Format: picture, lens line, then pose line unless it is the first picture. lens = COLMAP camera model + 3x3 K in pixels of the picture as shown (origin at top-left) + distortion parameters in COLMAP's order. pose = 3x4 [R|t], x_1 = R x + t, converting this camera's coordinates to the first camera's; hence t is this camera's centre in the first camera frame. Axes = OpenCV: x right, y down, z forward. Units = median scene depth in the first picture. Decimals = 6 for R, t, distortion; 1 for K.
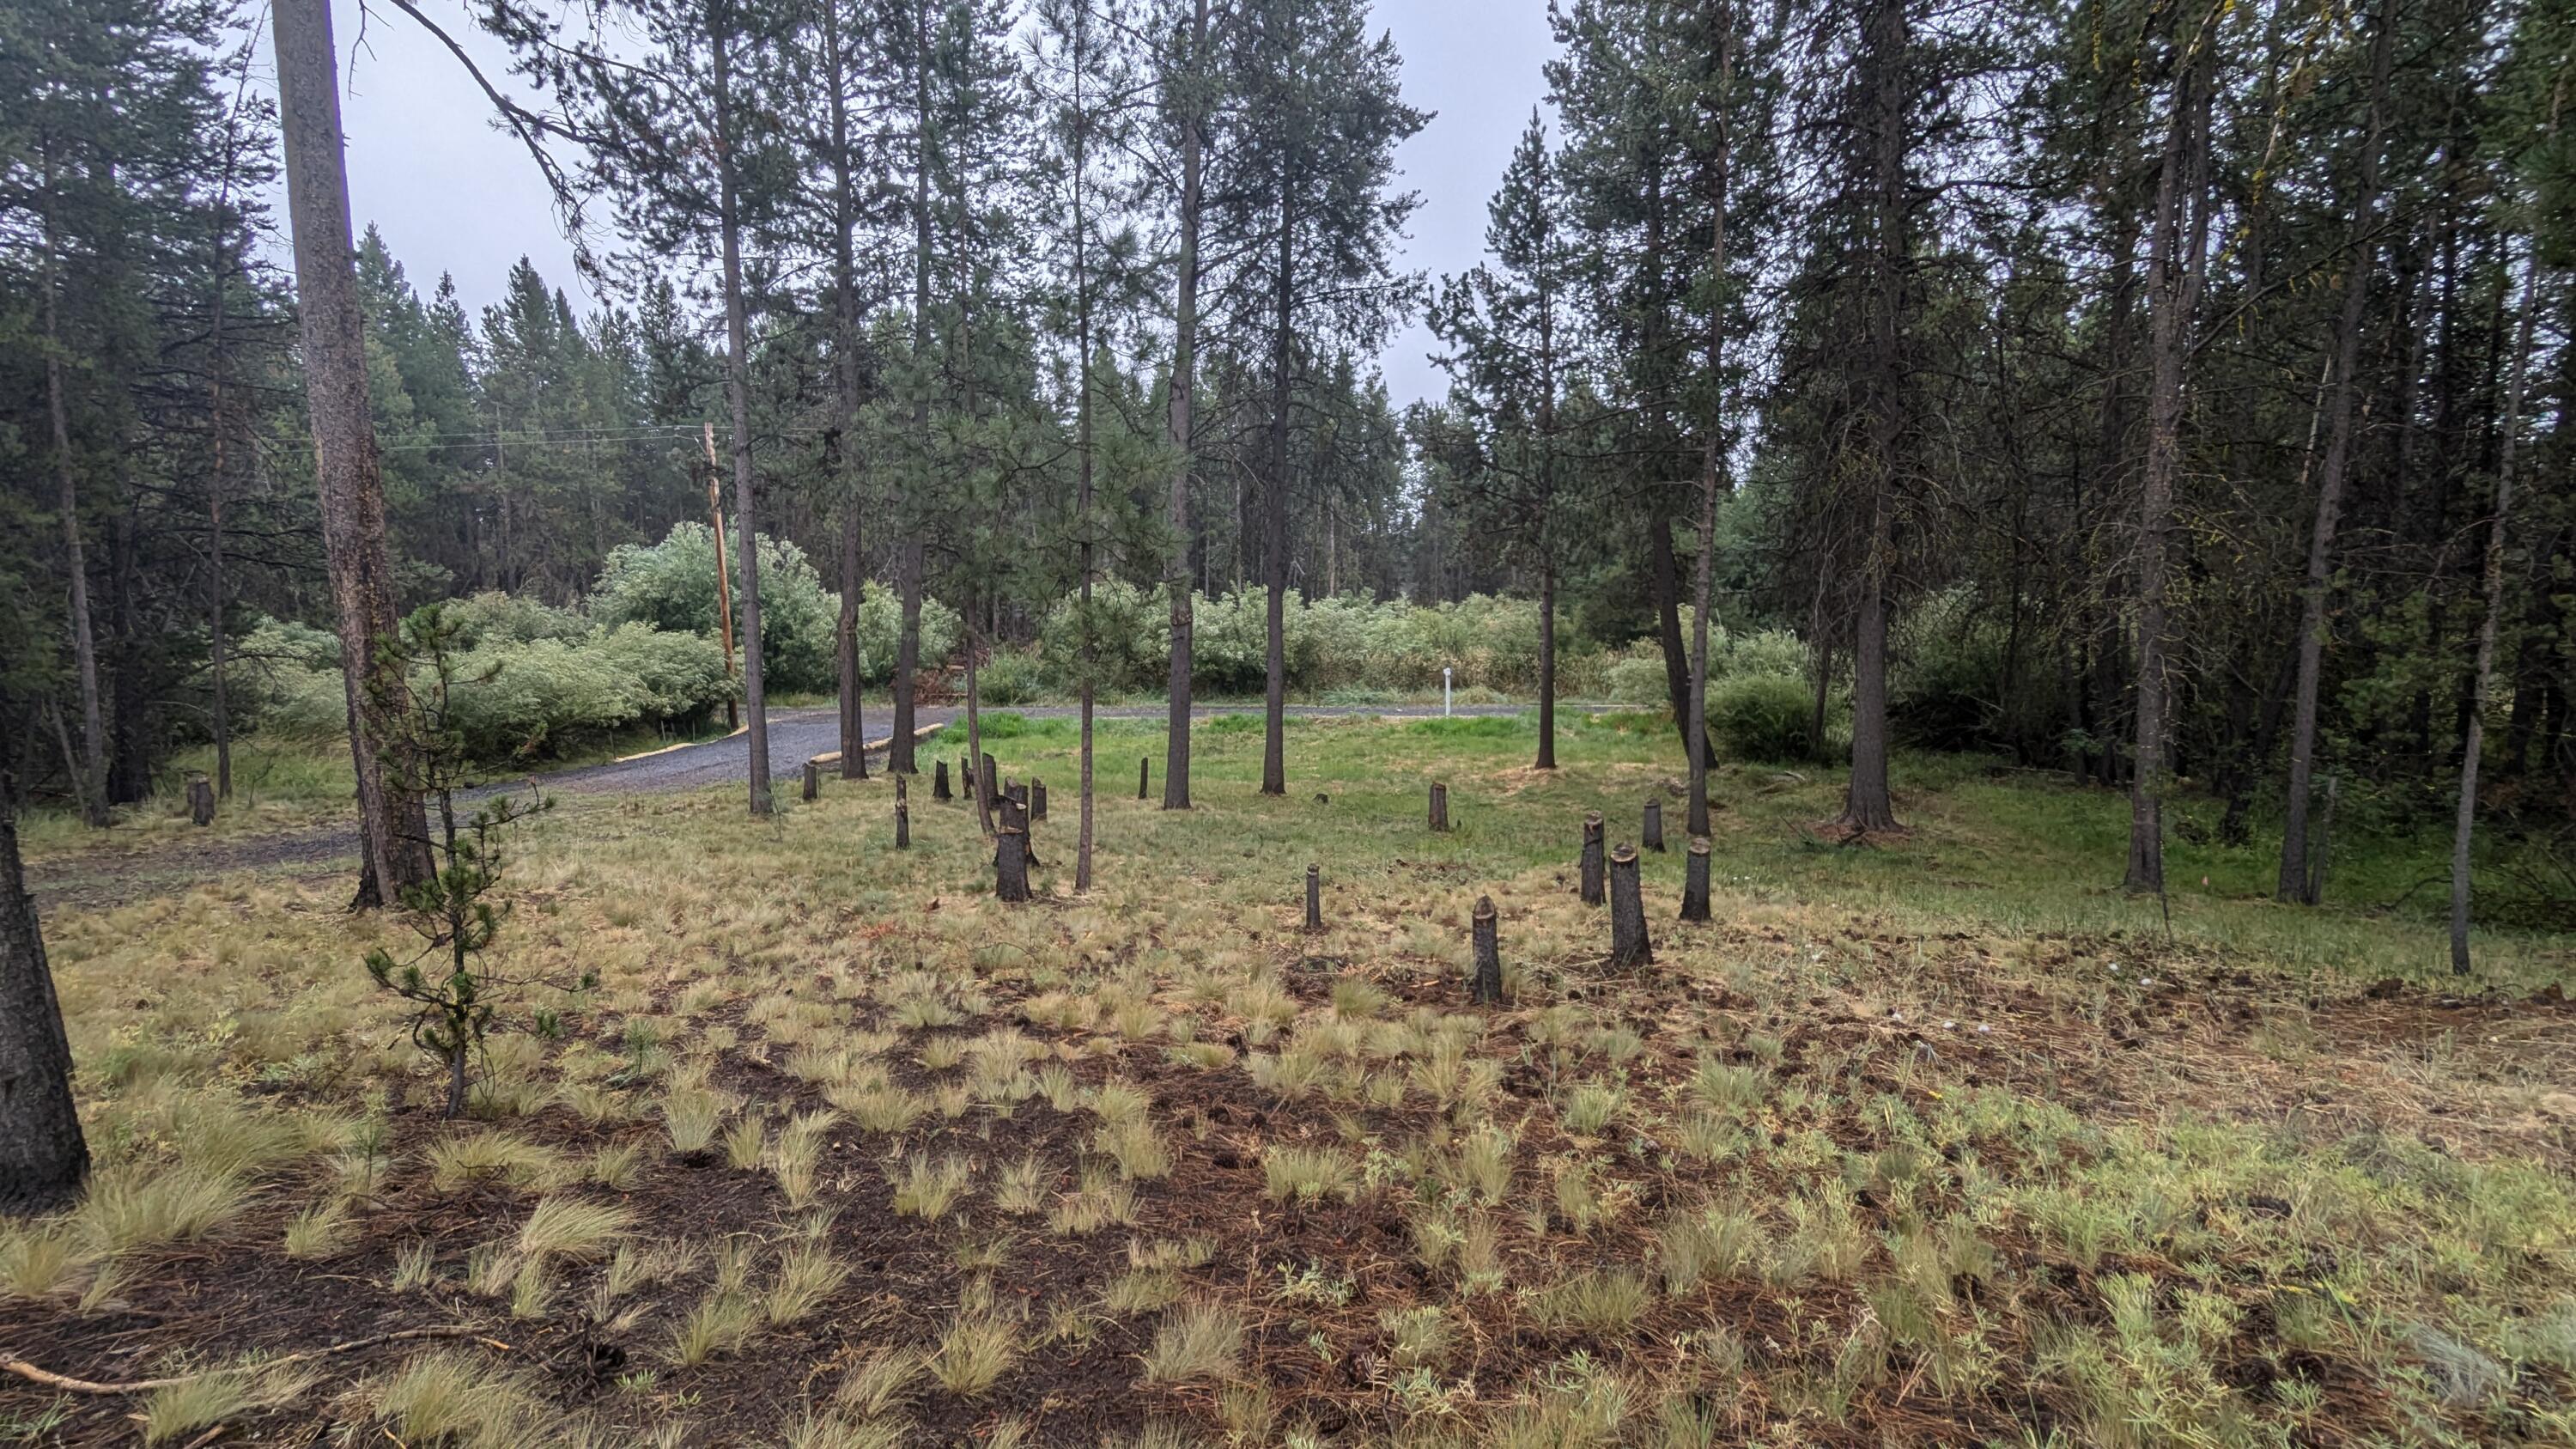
lens RADIAL K [[1224.5, 0, 1288.0], [0, 1224.5, 724.5], [0, 0, 1]] dist [0.001183, -0.000225]
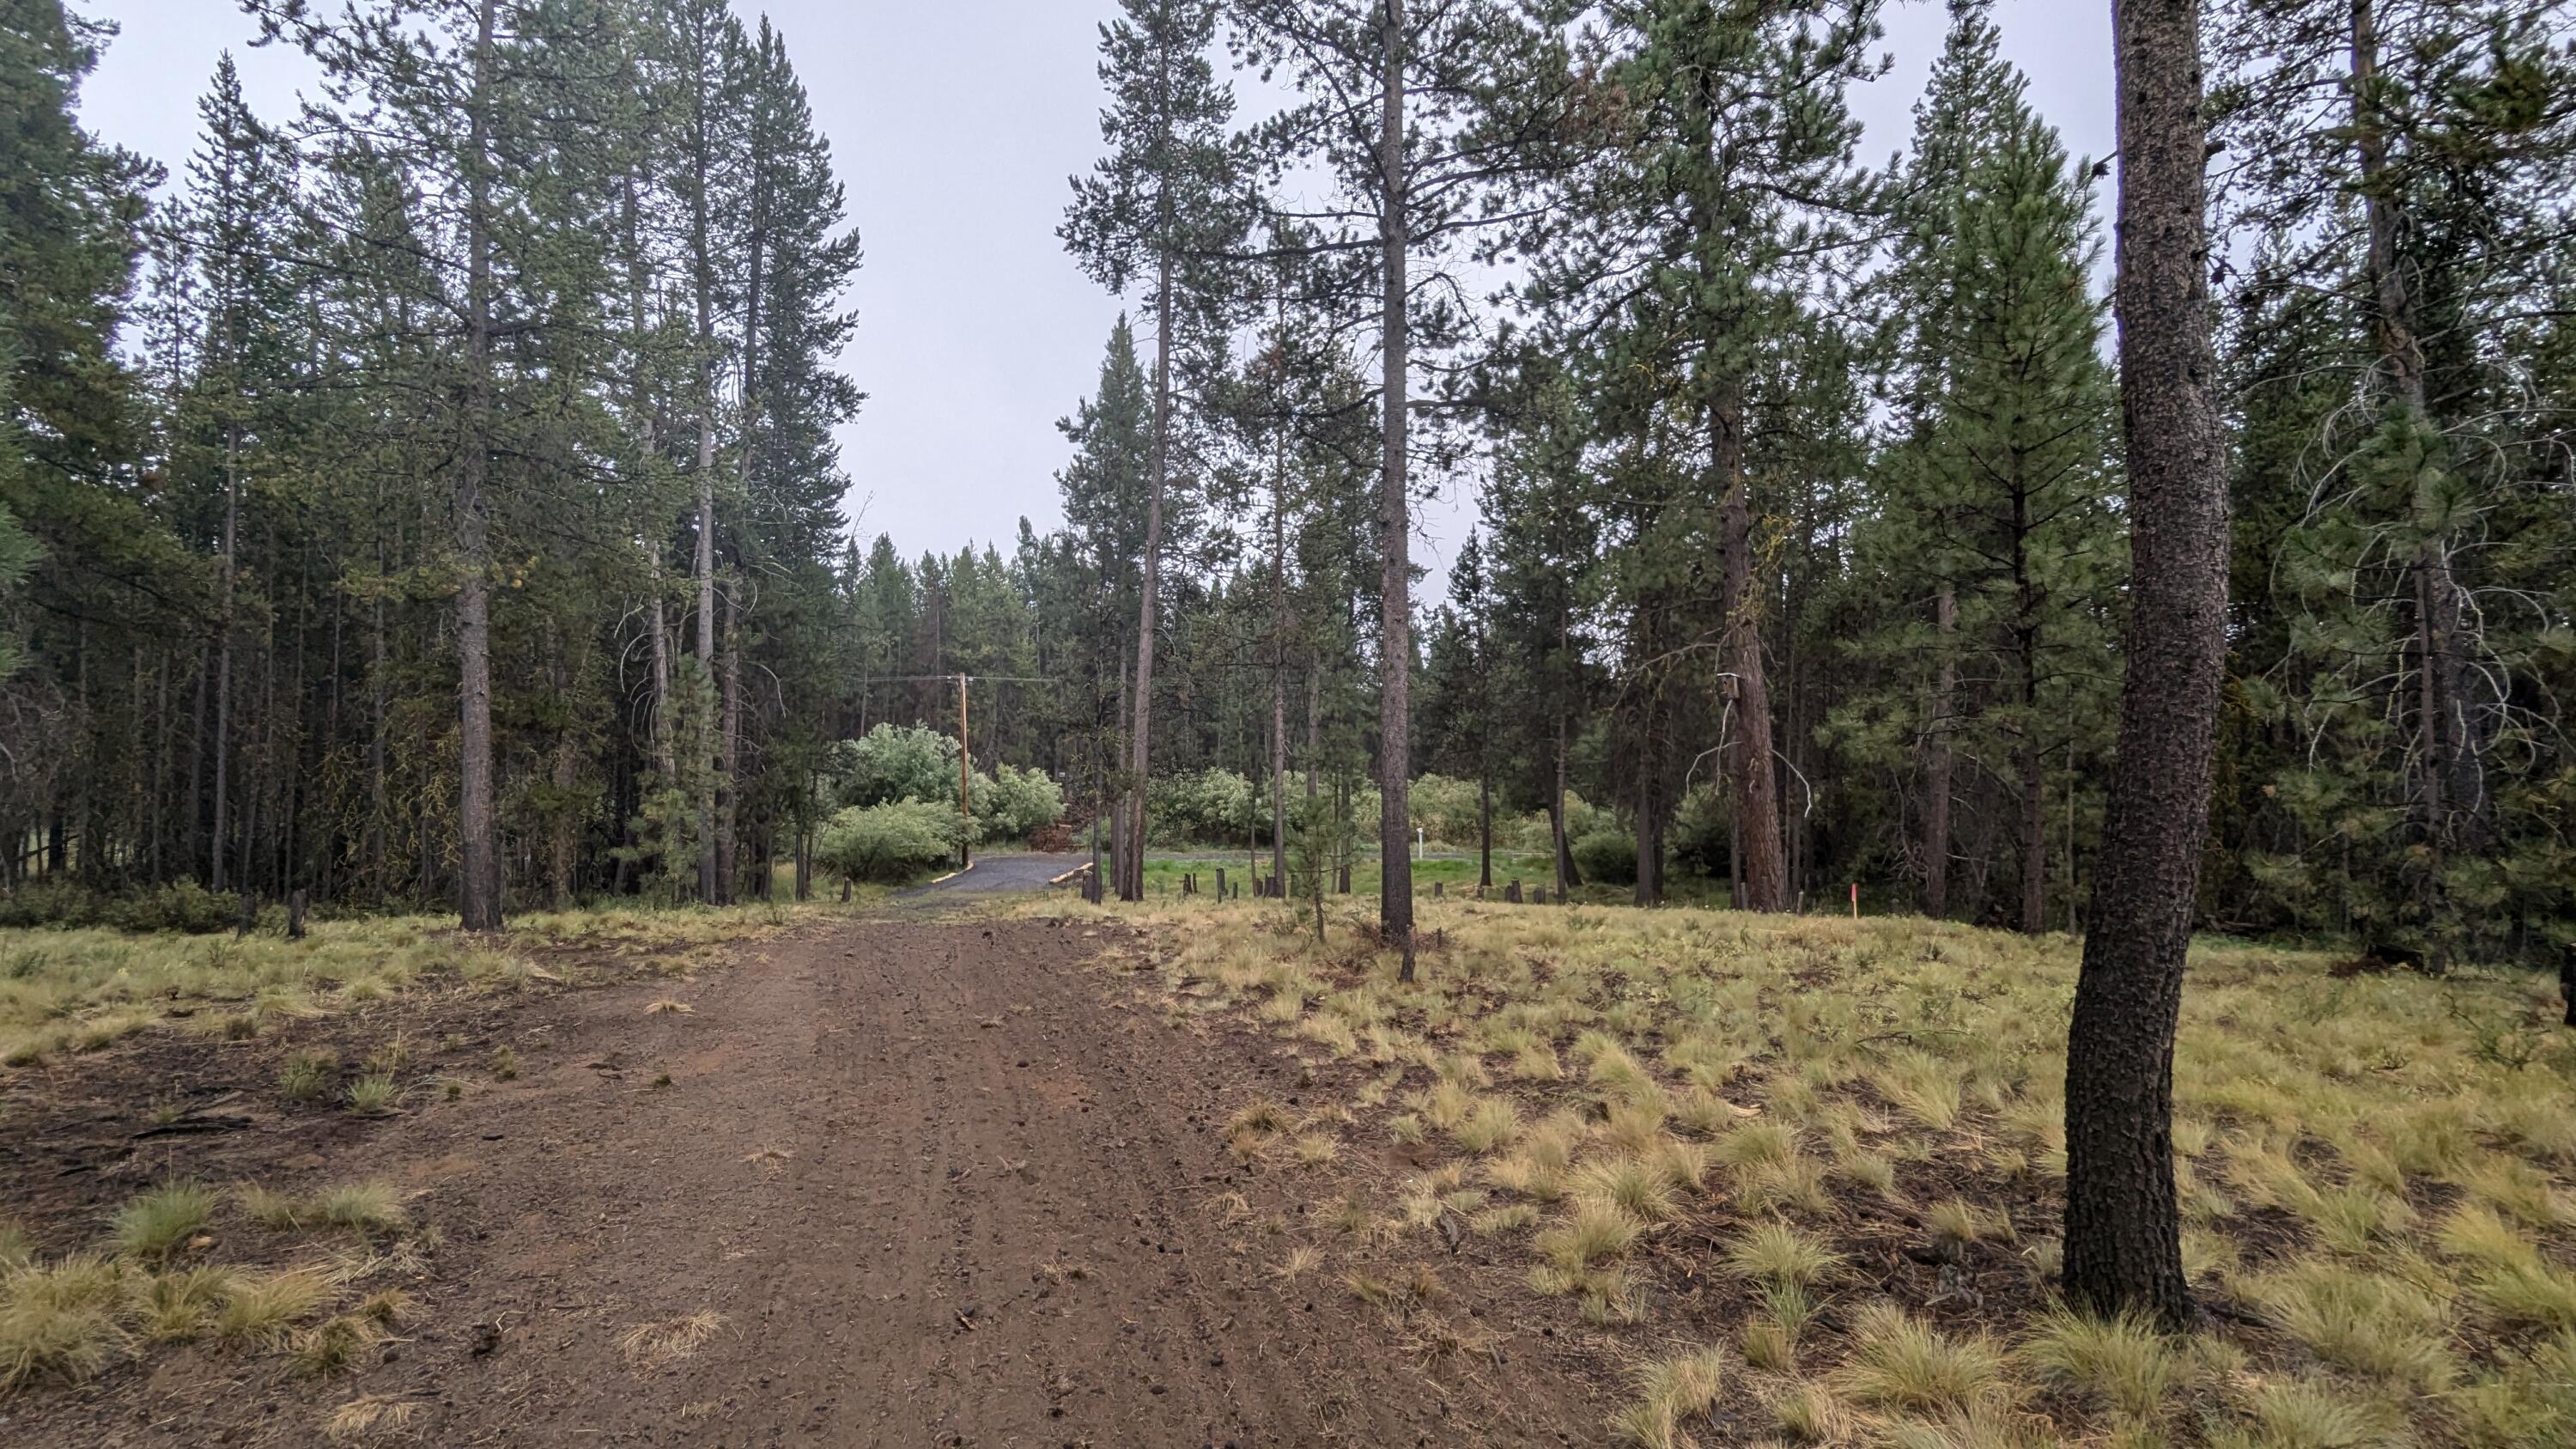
lens RADIAL K [[1219.6, 0, 1300.1], [0, 1219.6, 717.9], [0, 0, 1]] dist [0.002595, 0.000029]
pose [[0.997588, 0.009892, 0.068712, -0.159031], [-0.000536, 0.990864, -0.134865, 0.030361], [-0.069418, 0.134503, 0.988479, -0.665151]]
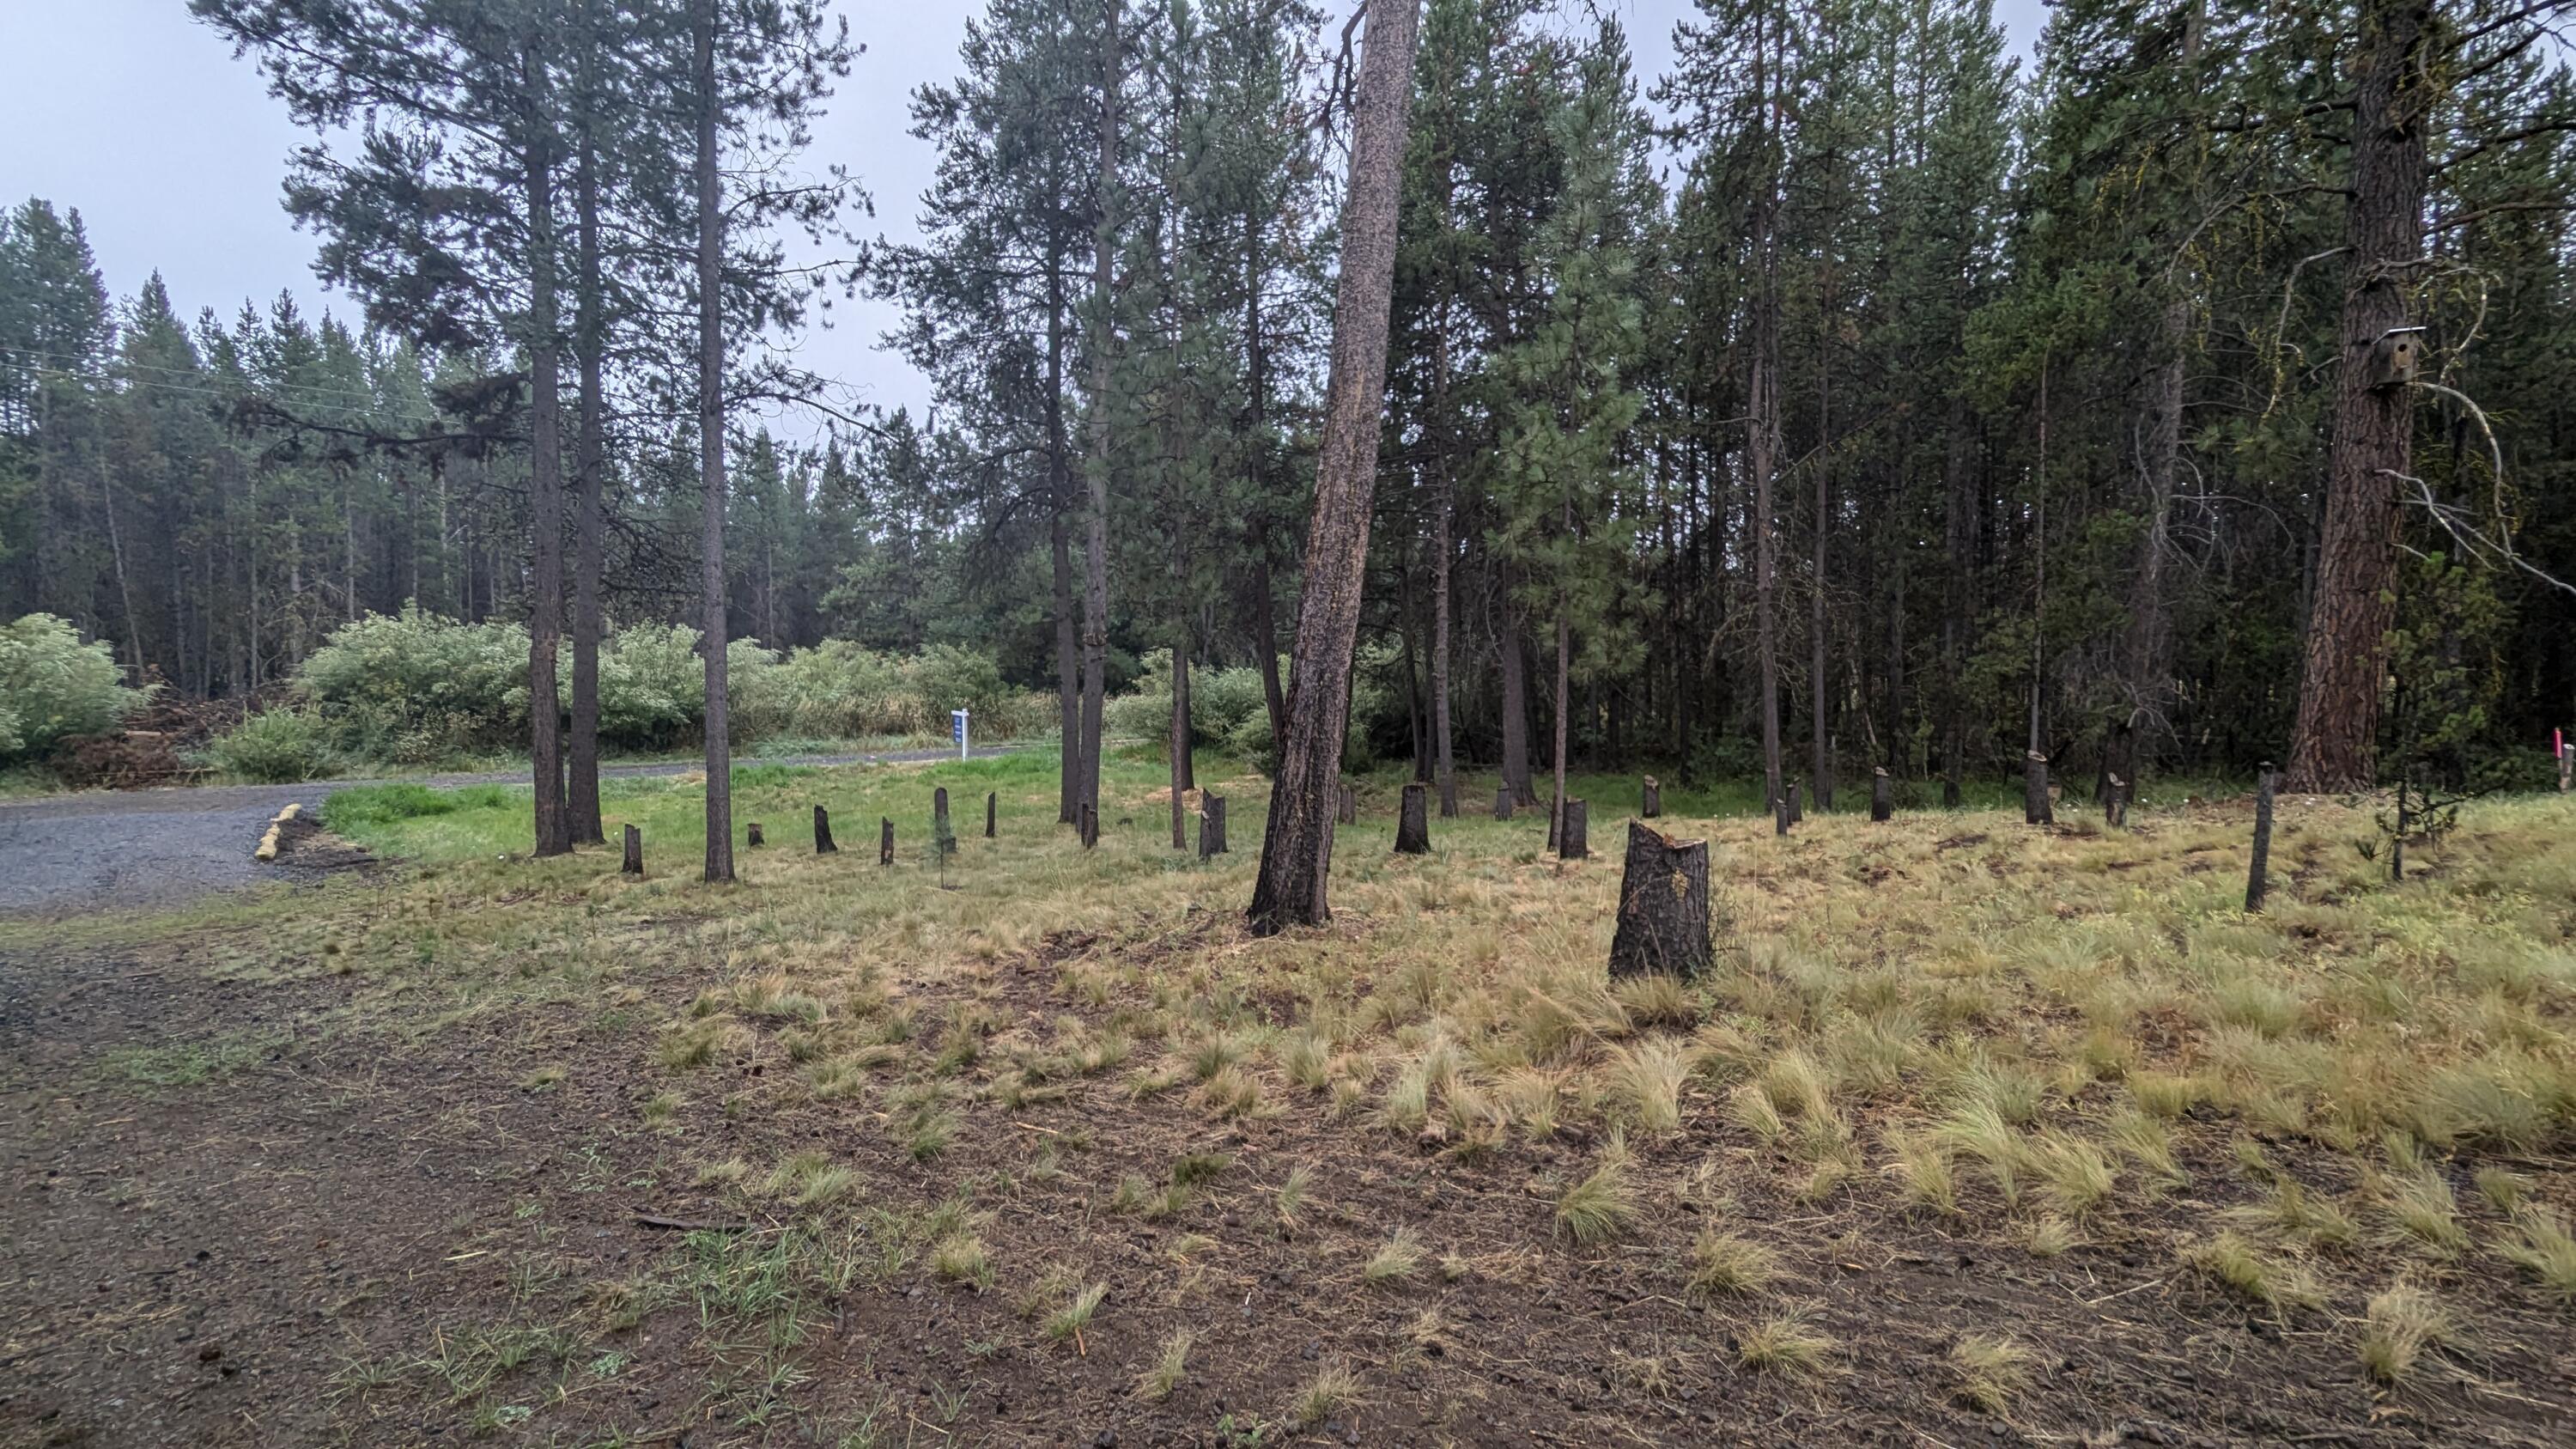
lens RADIAL K [[1224.5, 0, 1288.0], [0, 1224.5, 724.5], [0, 0, 1]] dist [0.001183, -0.000225]
pose [[0.744416, -0.031039, 0.666994, -0.398931], [0.064968, 0.997546, -0.026088, 0.011175], [-0.664548, 0.062753, 0.744606, 0.116838]]
